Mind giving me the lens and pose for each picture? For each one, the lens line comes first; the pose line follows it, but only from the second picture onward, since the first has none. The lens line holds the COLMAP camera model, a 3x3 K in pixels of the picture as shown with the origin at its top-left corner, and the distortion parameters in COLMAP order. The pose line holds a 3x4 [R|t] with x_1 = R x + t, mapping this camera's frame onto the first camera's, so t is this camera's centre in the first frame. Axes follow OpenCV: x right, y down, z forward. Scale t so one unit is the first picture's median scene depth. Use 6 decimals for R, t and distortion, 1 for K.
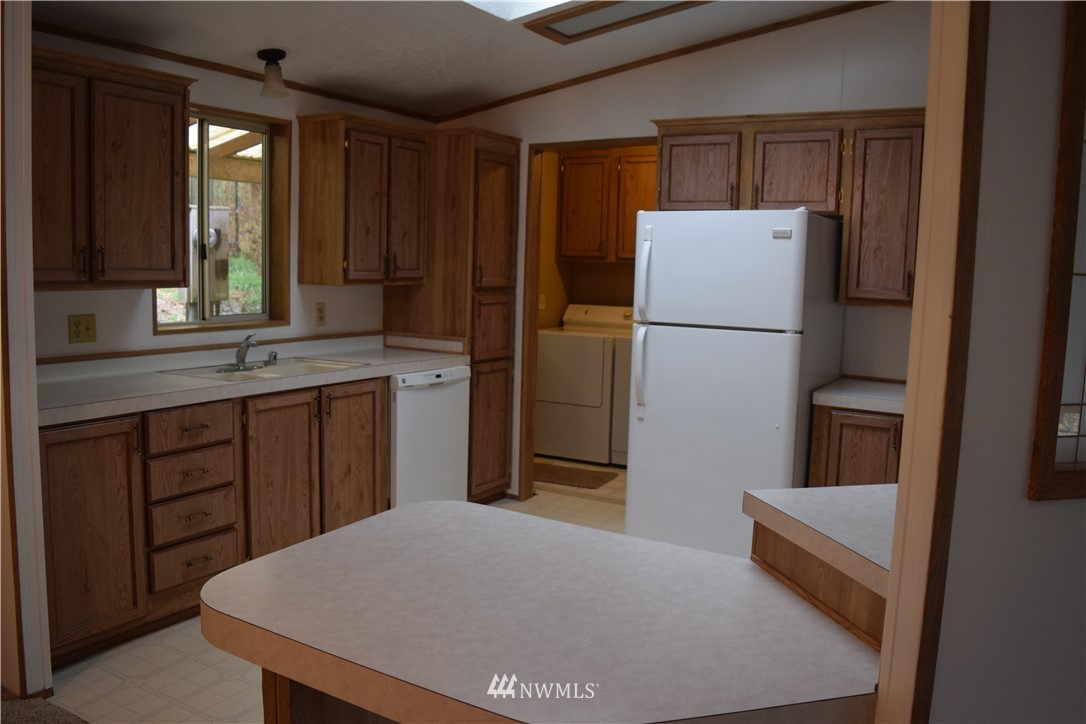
lens RADIAL K [[856.1, 0, 543.0], [0, 856.1, 362.0], [0, 0, 1]] dist [-0.098905, 0.000982]
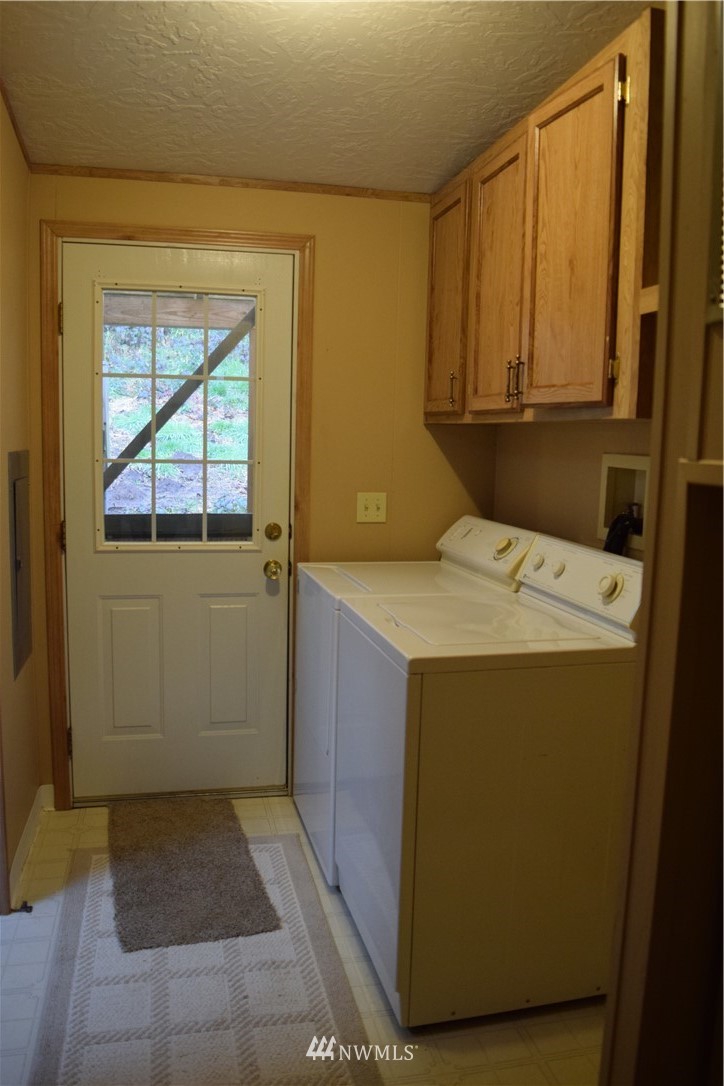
lens RADIAL K [[856.1, 0, 362.0], [0, 856.1, 543.0], [0, 0, 1]] dist [-0.098905, 0.000982]
pose [[0.692758, 0.083816, -0.716282, 0.567214], [-0.091510, 0.995411, 0.027974, -0.101792], [0.715340, 0.046168, 0.697250, 1.061390]]
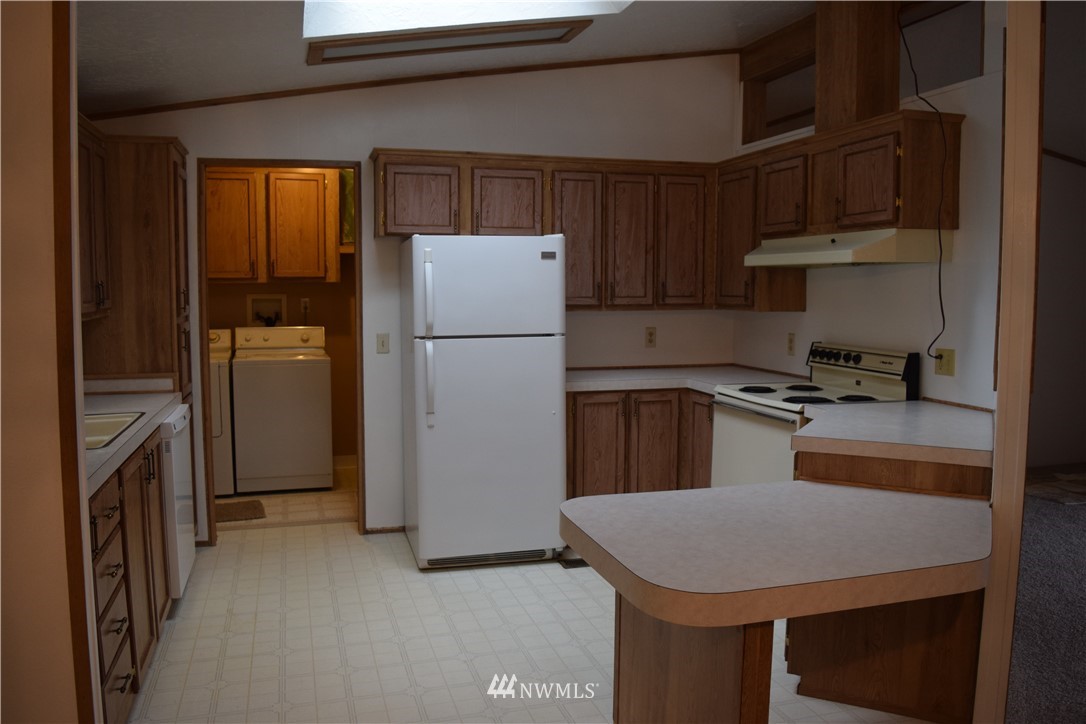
lens RADIAL K [[856.1, 0, 543.0], [0, 856.1, 362.0], [0, 0, 1]] dist [-0.098905, 0.000982]
pose [[0.666980, -0.093892, 0.739136, -0.564182], [0.103017, 0.994121, 0.033322, -0.034674], [-0.737920, 0.053918, 0.672731, 0.156234]]
